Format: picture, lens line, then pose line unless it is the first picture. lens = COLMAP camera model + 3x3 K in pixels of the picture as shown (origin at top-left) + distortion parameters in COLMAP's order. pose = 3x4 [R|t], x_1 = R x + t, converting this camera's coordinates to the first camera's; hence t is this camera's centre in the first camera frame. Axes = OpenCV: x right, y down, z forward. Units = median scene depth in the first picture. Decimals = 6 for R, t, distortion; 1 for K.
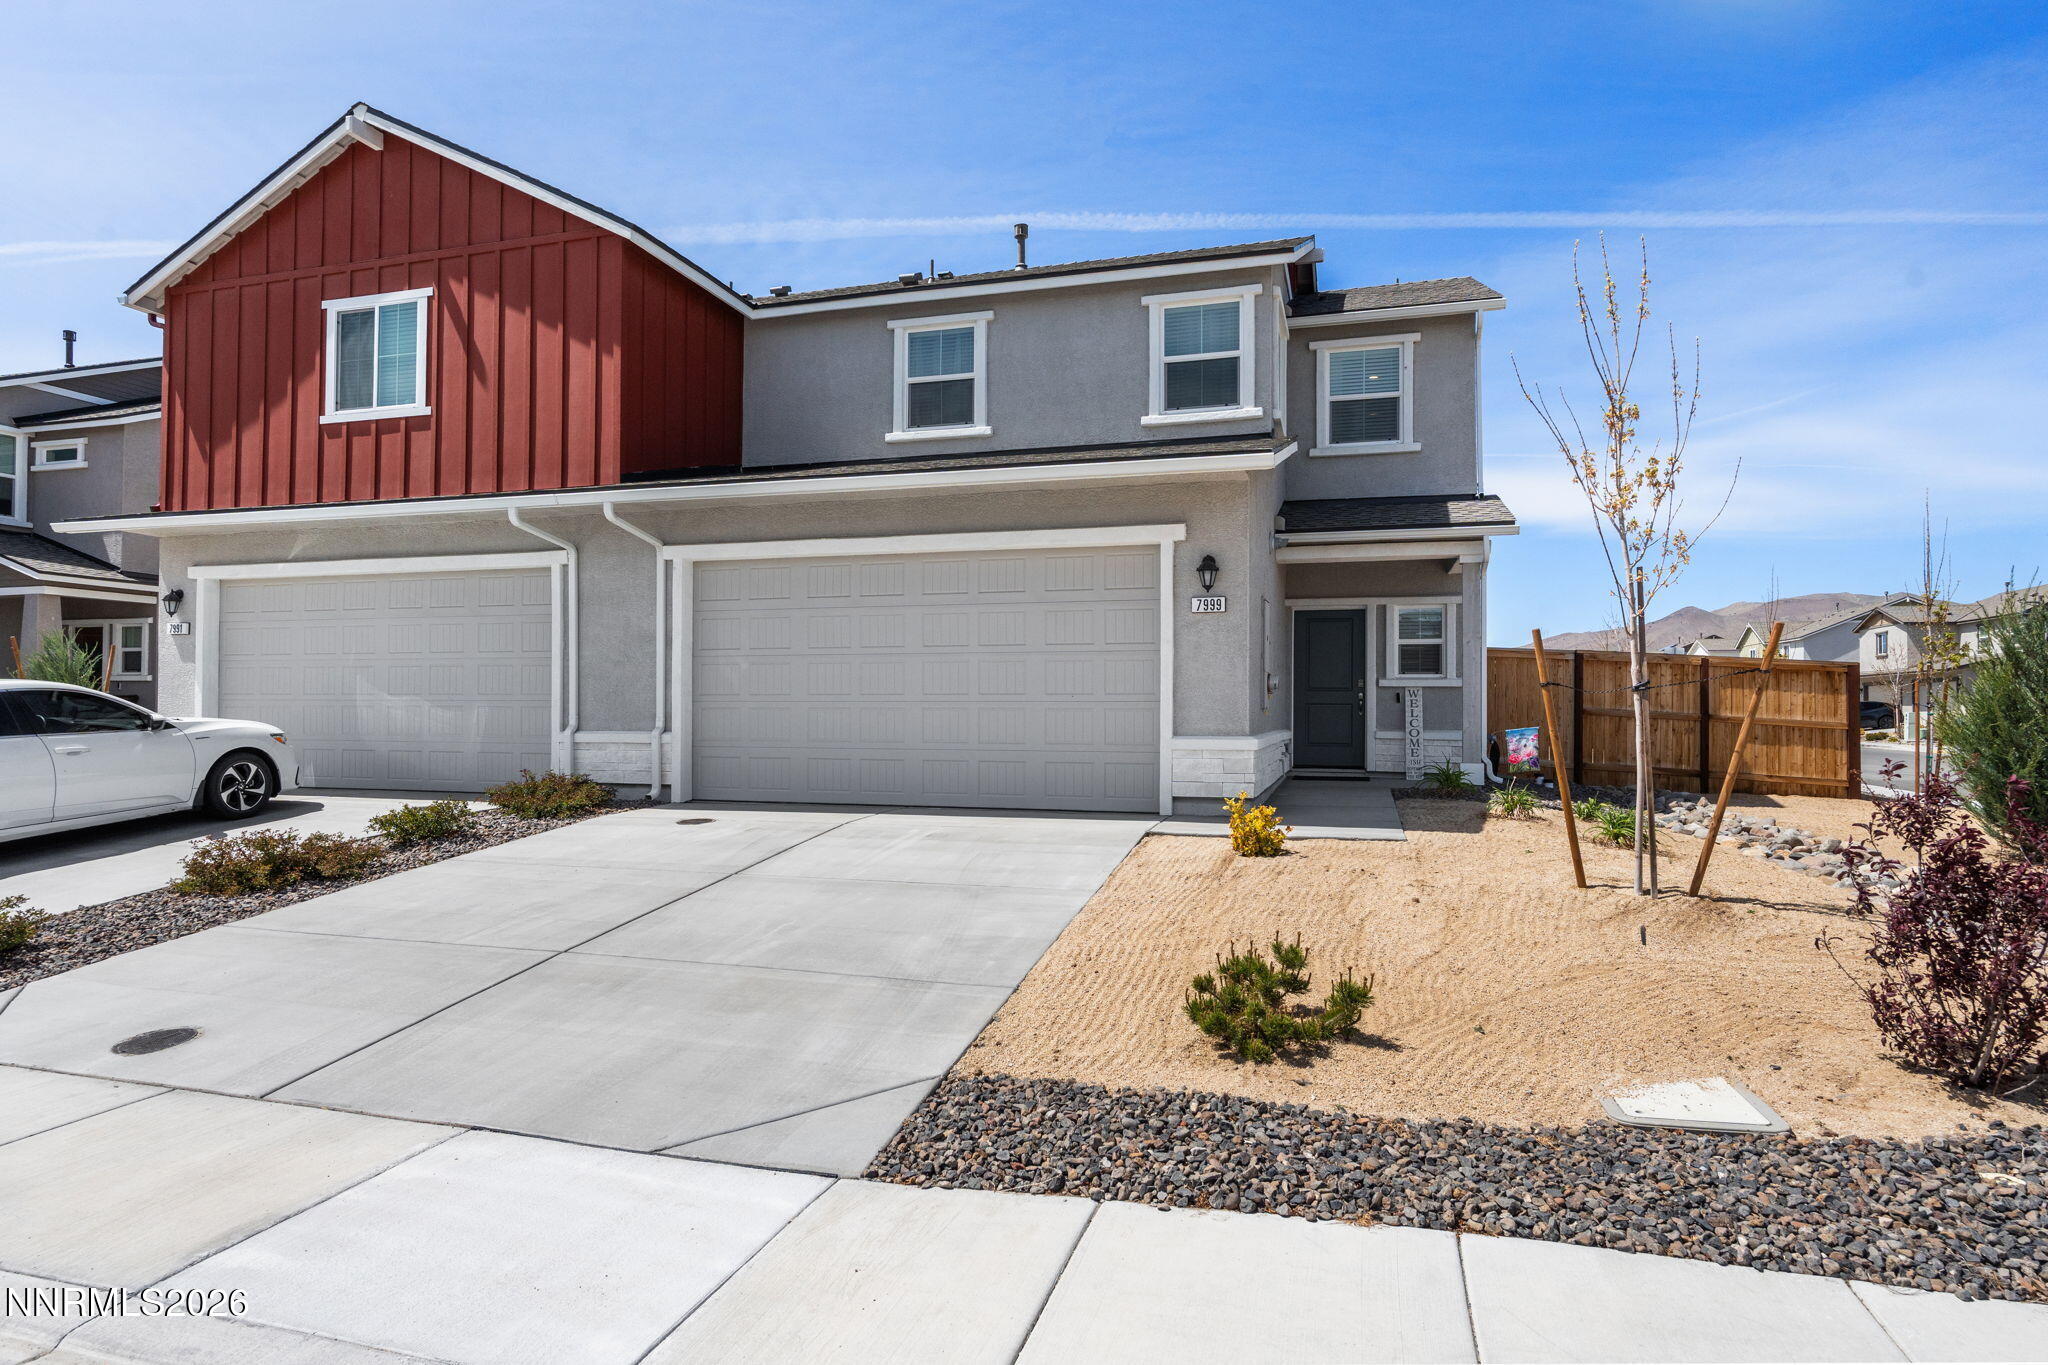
lens RADIAL K [[900.2, 0, 1024.0], [0, 900.2, 683.4], [0, 0, 1]] dist [-0.003237, 0.000394]
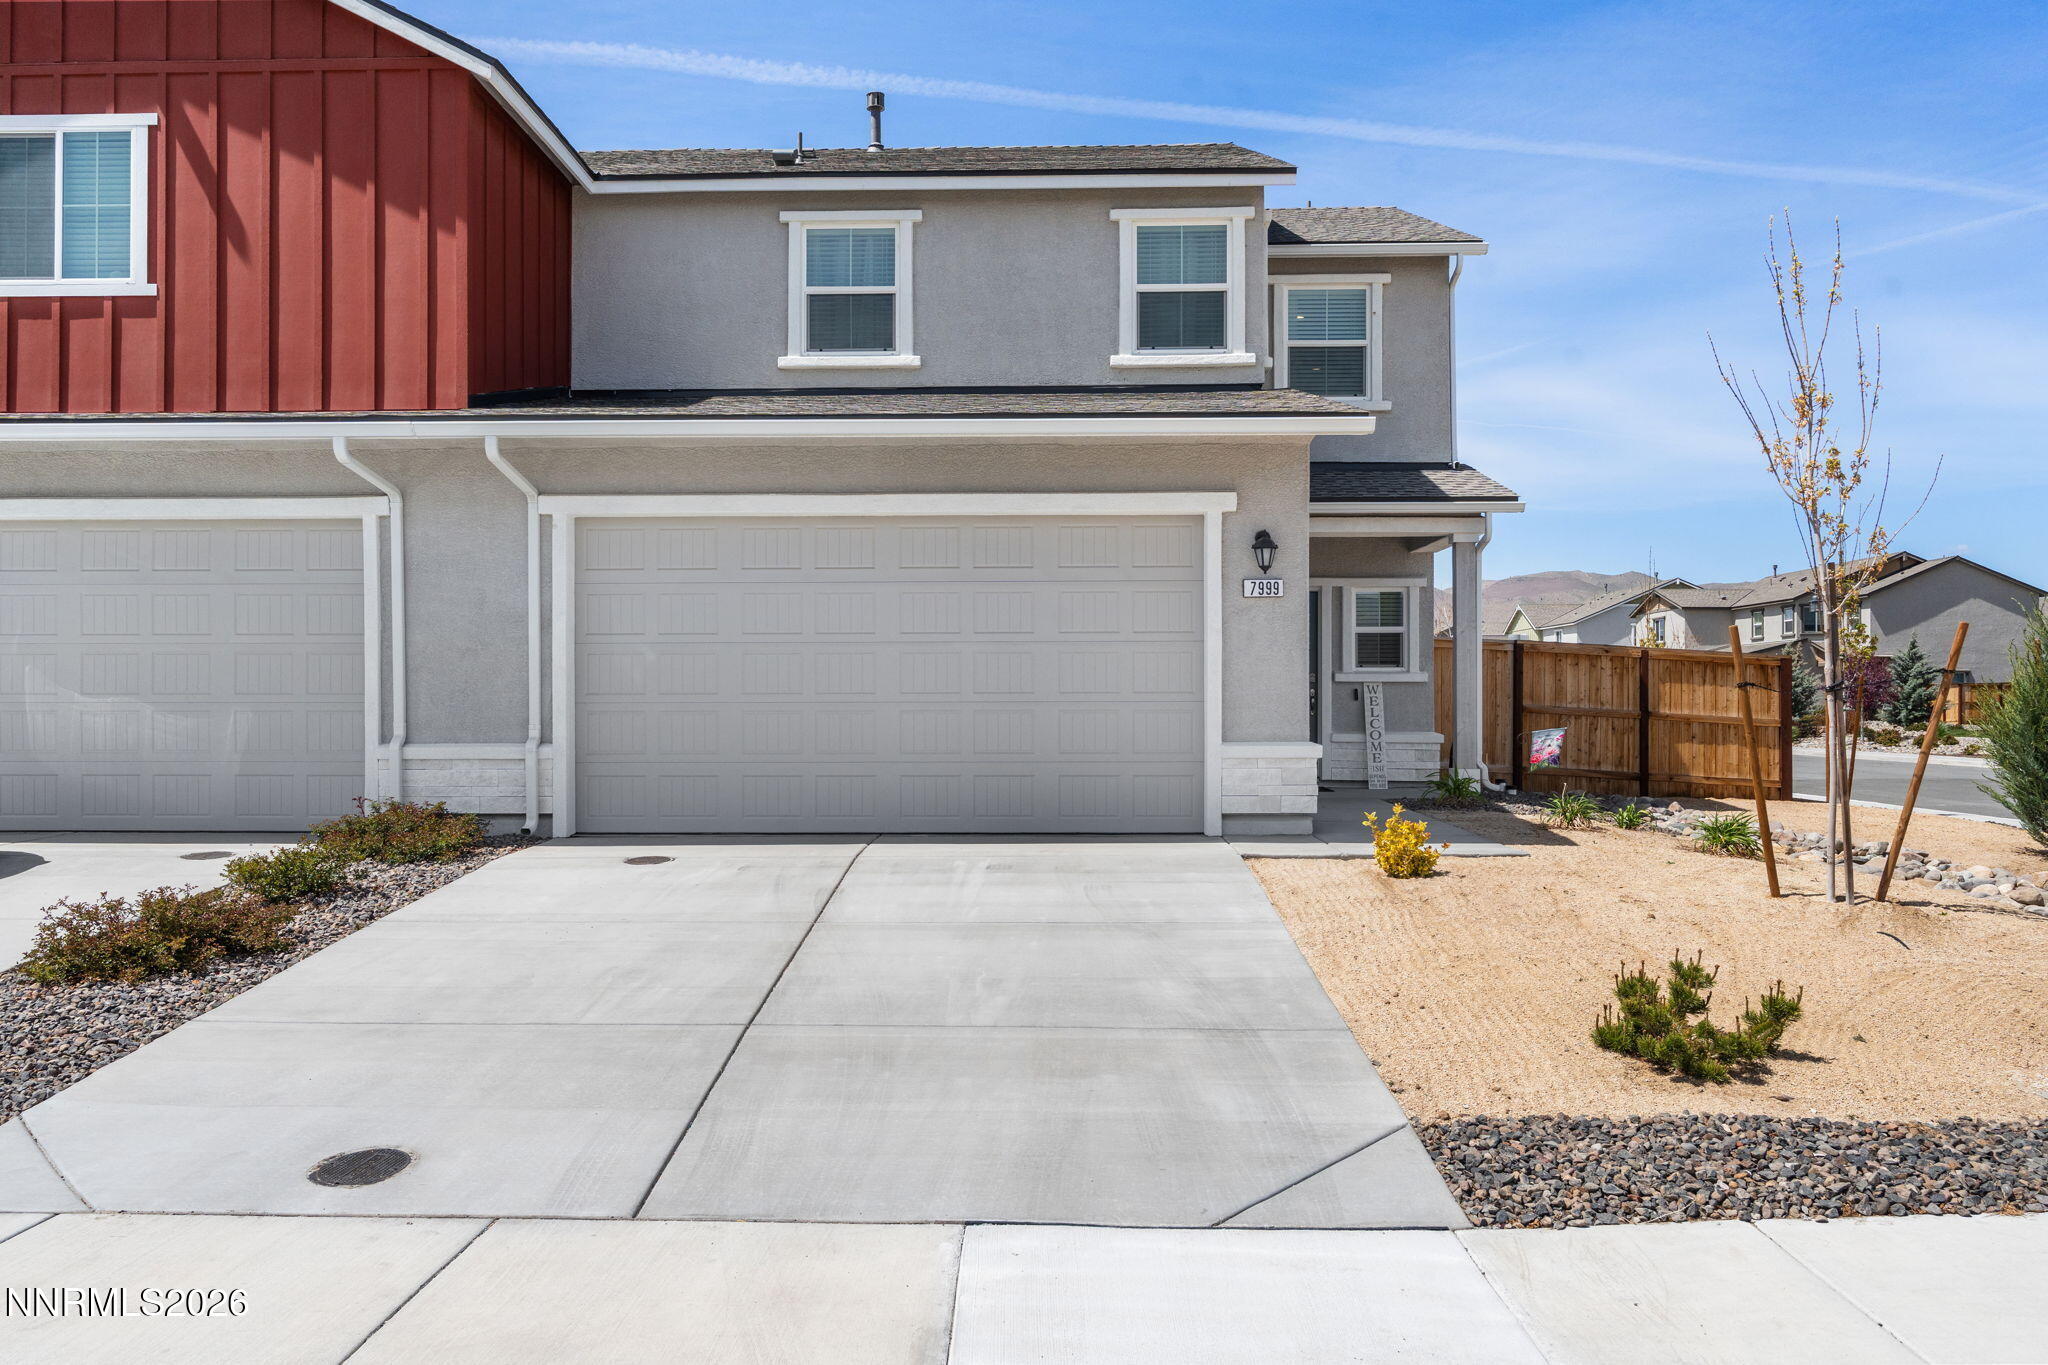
lens RADIAL K [[1137.0, 0, 1023.0], [0, 1137.0, 685.4], [0, 0, 1]] dist [0.000899, 0.000561]
pose [[0.979668, -0.000724, 0.200625, -0.188774], [-0.001102, 0.999959, 0.008989, -0.003640], [-0.200623, -0.009027, 0.979627, -0.010063]]
